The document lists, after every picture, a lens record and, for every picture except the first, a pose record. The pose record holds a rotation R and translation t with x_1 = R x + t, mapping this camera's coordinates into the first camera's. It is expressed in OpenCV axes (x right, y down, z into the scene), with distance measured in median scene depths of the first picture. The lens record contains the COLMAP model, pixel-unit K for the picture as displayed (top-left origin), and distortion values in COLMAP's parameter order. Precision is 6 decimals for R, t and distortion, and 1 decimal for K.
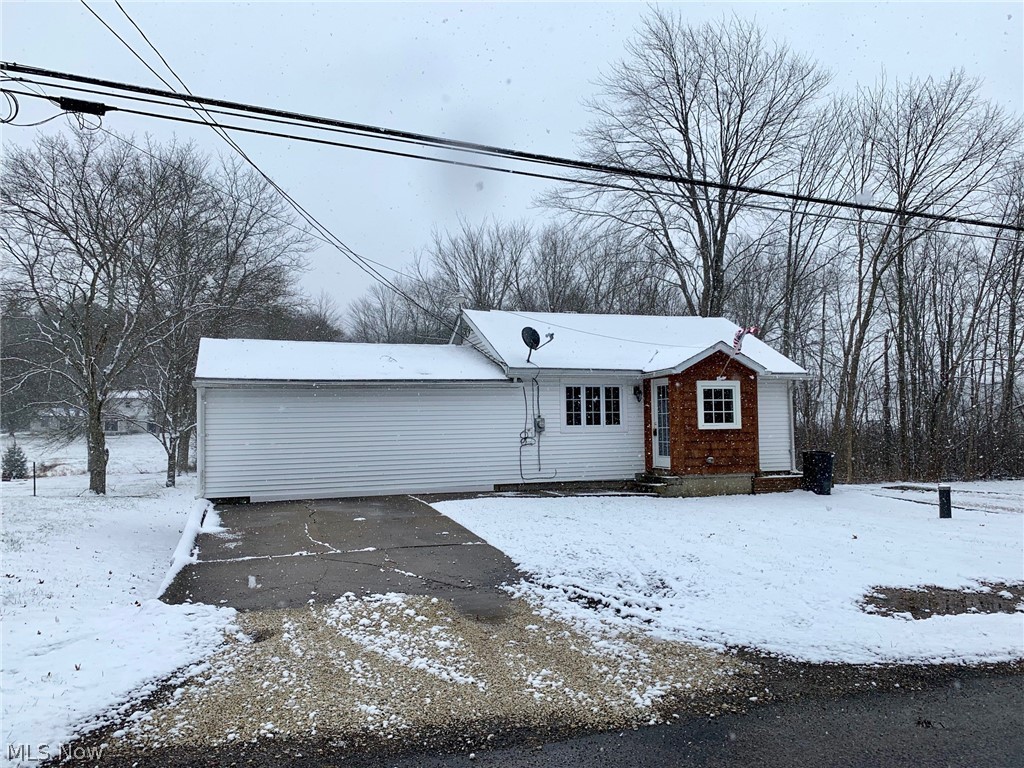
lens RADIAL K [[795.7, 0, 512.0], [0, 795.7, 384.0], [0, 0, 1]] dist [0.120363, -0.229168]
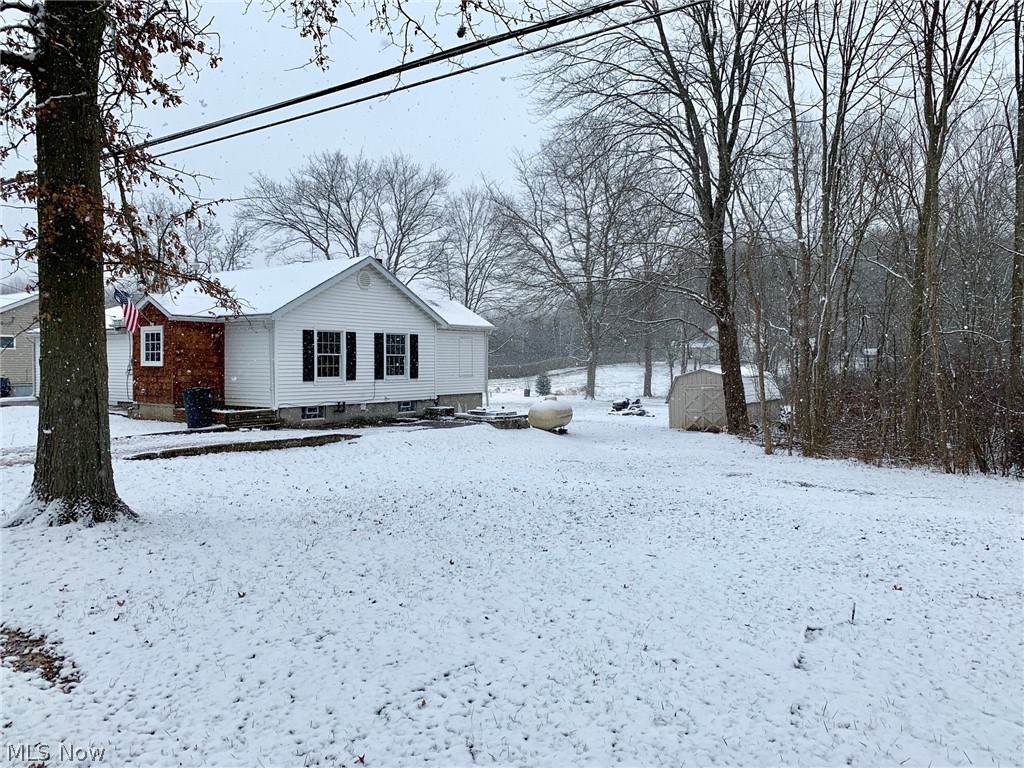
lens RADIAL K [[779.7, 0, 512.0], [0, 779.7, 384.0], [0, 0, 1]] dist [0.044599, -0.094891]
pose [[0.571923, 0.038456, -0.819405, 1.518918], [0.032623, 0.997044, 0.069563, 0.018334], [0.819658, -0.066516, 0.568978, 0.763286]]
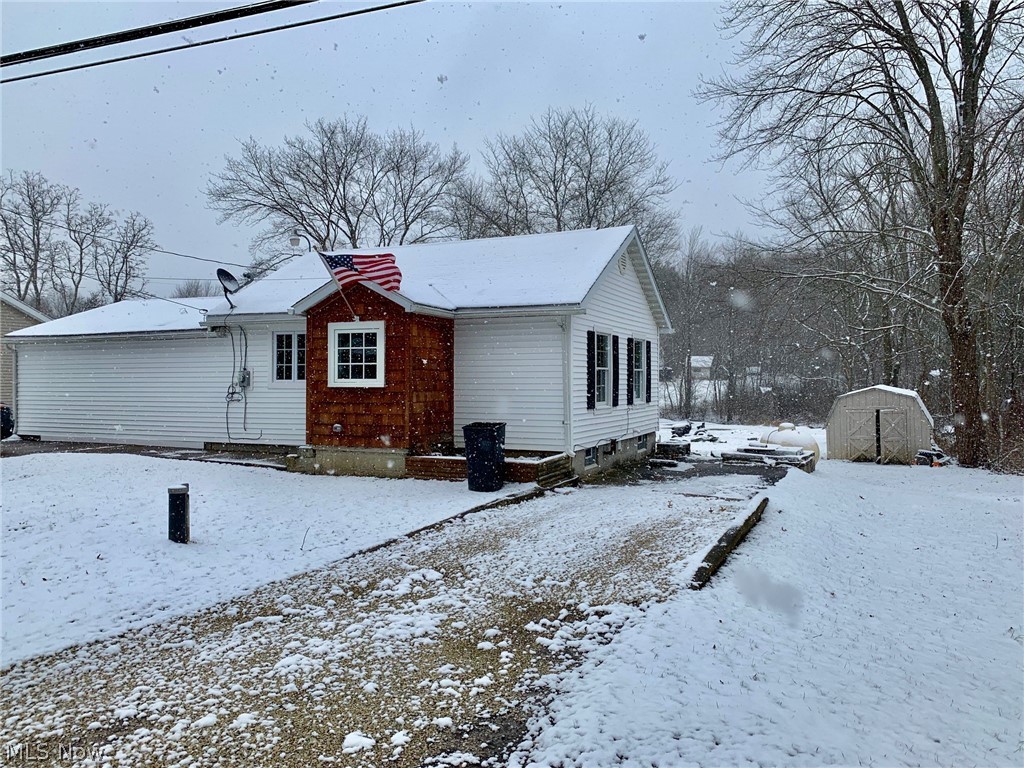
lens RADIAL K [[775.2, 0, 505.4], [0, 775.2, 371.6], [0, 0, 1]] dist [0.084991, -0.212398]
pose [[0.732732, 0.006746, -0.680483, 0.840008], [0.024366, 0.999050, 0.036141, 0.019055], [0.680081, -0.043062, 0.731872, 0.562779]]
